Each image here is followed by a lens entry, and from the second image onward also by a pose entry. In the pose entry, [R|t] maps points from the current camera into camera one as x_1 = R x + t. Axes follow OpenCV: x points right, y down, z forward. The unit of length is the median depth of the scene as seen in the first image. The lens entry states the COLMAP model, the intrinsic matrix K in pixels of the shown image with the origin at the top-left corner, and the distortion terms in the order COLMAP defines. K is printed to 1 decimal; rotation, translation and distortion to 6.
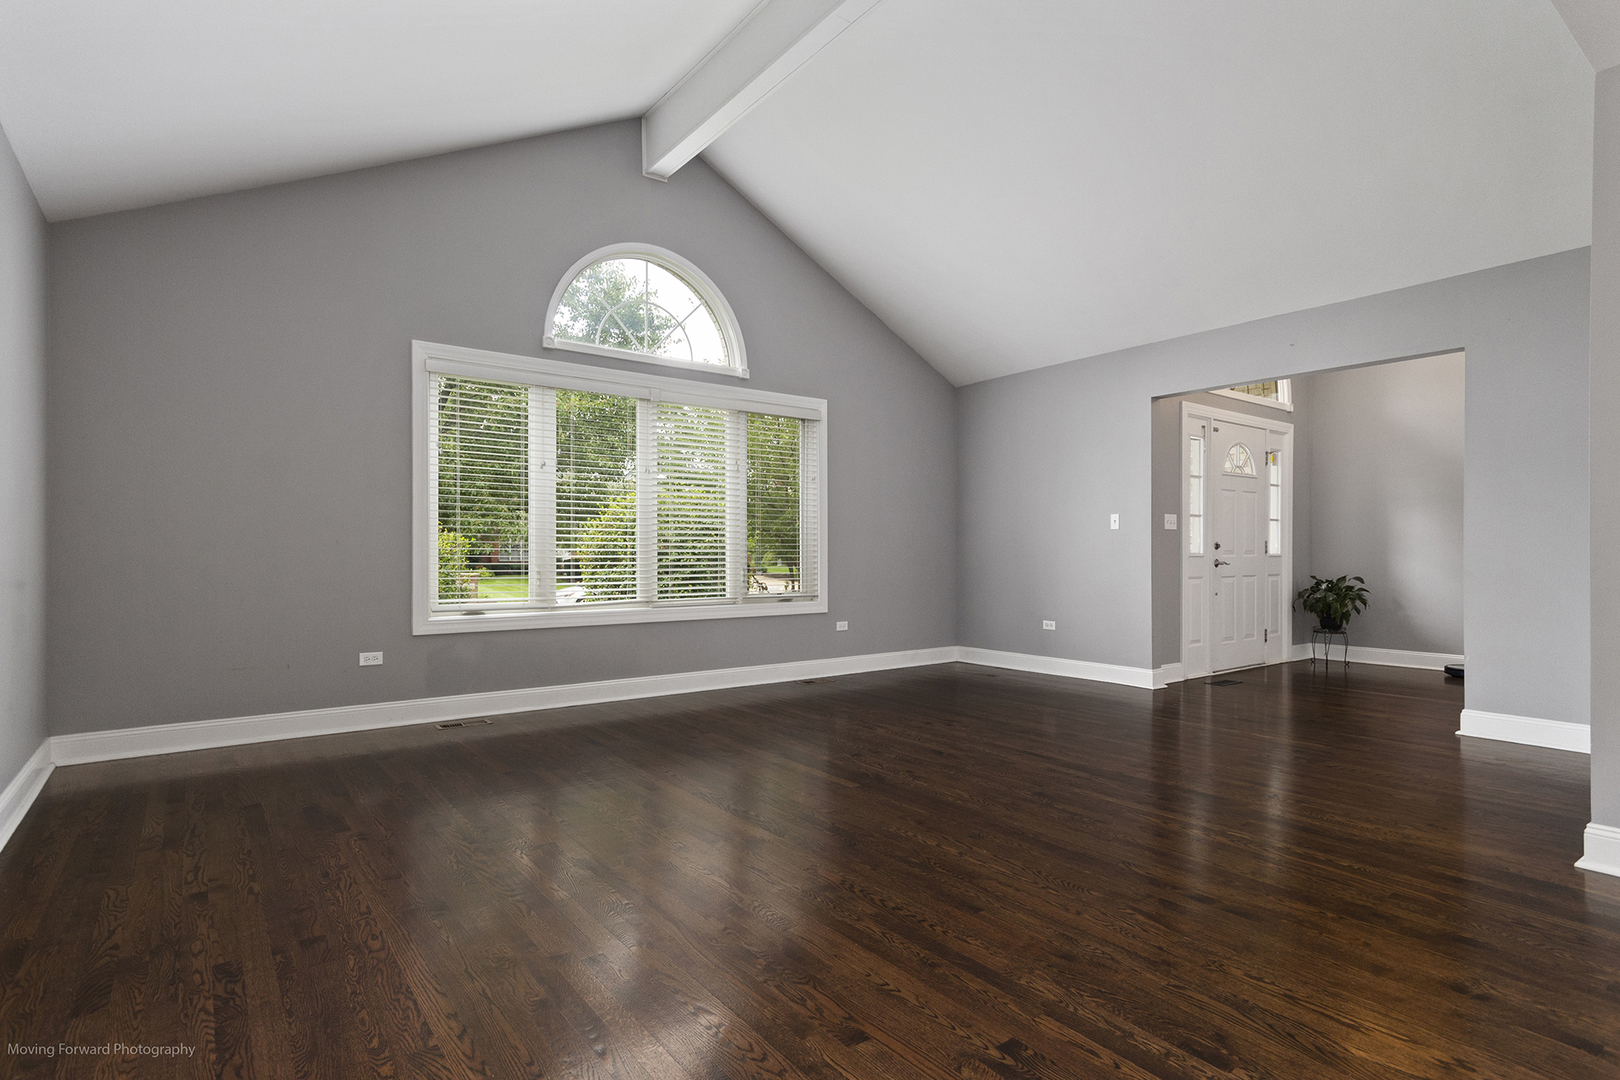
lens RADIAL K [[819.2, 0, 807.4], [0, 819.2, 546.6], [0, 0, 1]] dist [0.007047, 0.001951]
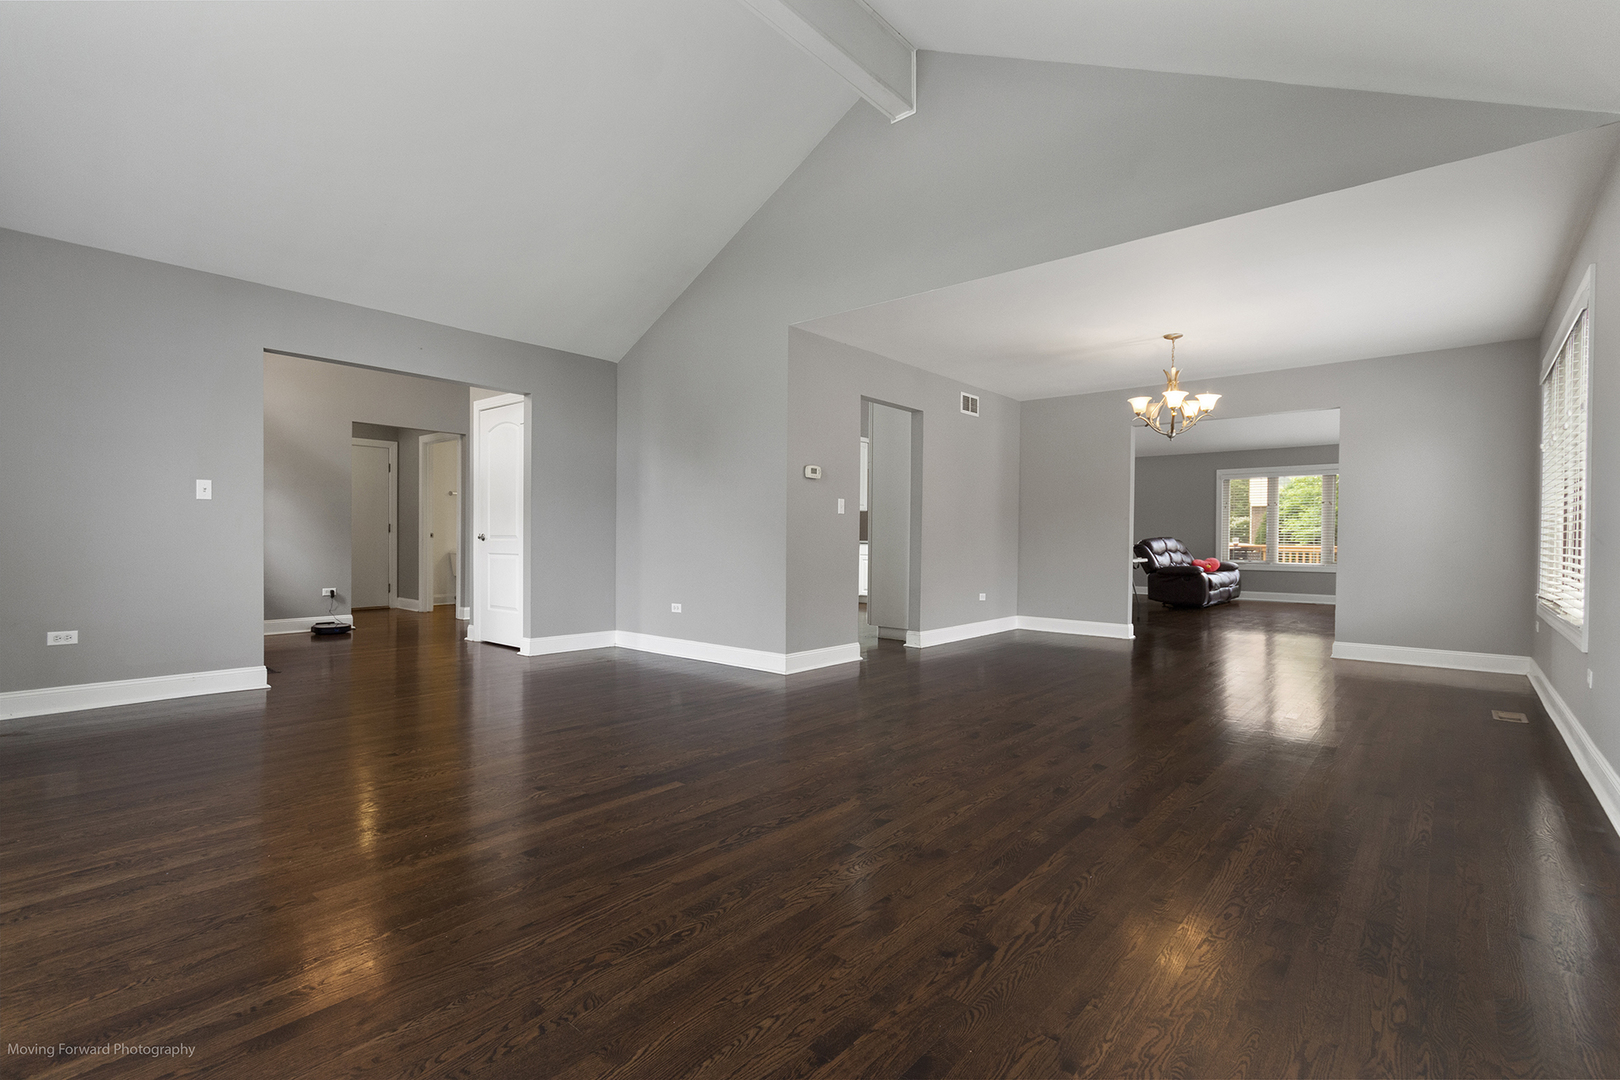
lens RADIAL K [[749.1, 0, 801.7], [0, 749.1, 538.7], [0, 0, 1]] dist [0.003996, 0.001475]
pose [[-0.212453, -0.008287, 0.977136, -1.030176], [-0.017534, 0.999835, 0.004667, 0.007157], [-0.977014, -0.016142, -0.212564, 1.341034]]
